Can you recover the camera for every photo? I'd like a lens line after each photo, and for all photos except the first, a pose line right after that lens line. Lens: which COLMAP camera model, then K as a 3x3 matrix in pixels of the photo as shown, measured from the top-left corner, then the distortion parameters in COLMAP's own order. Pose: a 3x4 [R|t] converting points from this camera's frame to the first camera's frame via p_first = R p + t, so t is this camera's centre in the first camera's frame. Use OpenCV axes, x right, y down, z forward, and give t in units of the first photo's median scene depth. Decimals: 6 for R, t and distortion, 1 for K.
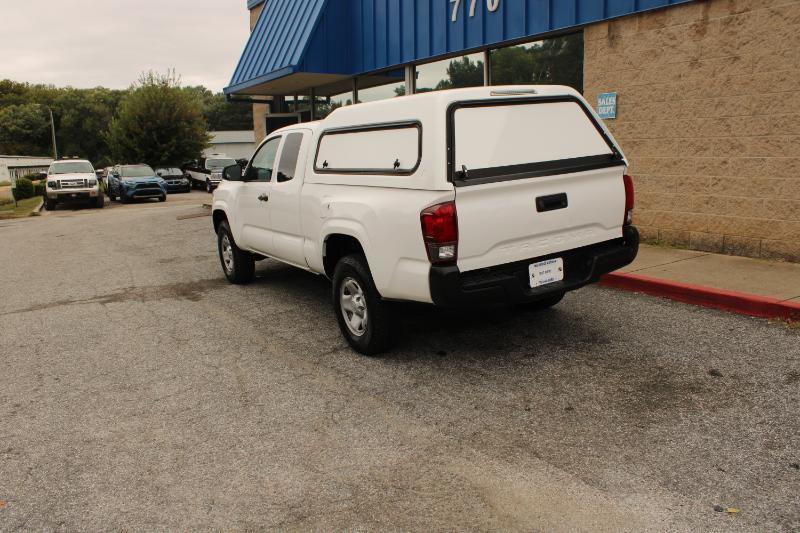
lens RADIAL K [[675.9, 0, 400.0], [0, 675.9, 266.5], [0, 0, 1]] dist [-0.171545, 0.170525]
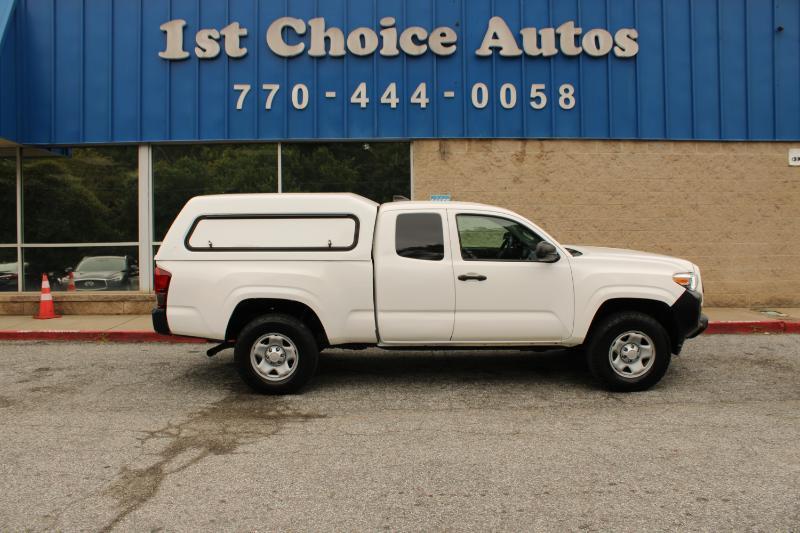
lens RADIAL K [[661.2, 0, 400.0], [0, 661.2, 266.5], [0, 0, 1]] dist [-0.171268, 0.161171]
pose [[0.515879, -0.007079, 0.856632, -0.821534], [0.139515, 0.987310, -0.075860, -0.044458], [-0.845225, 0.158648, 0.510320, 0.452560]]
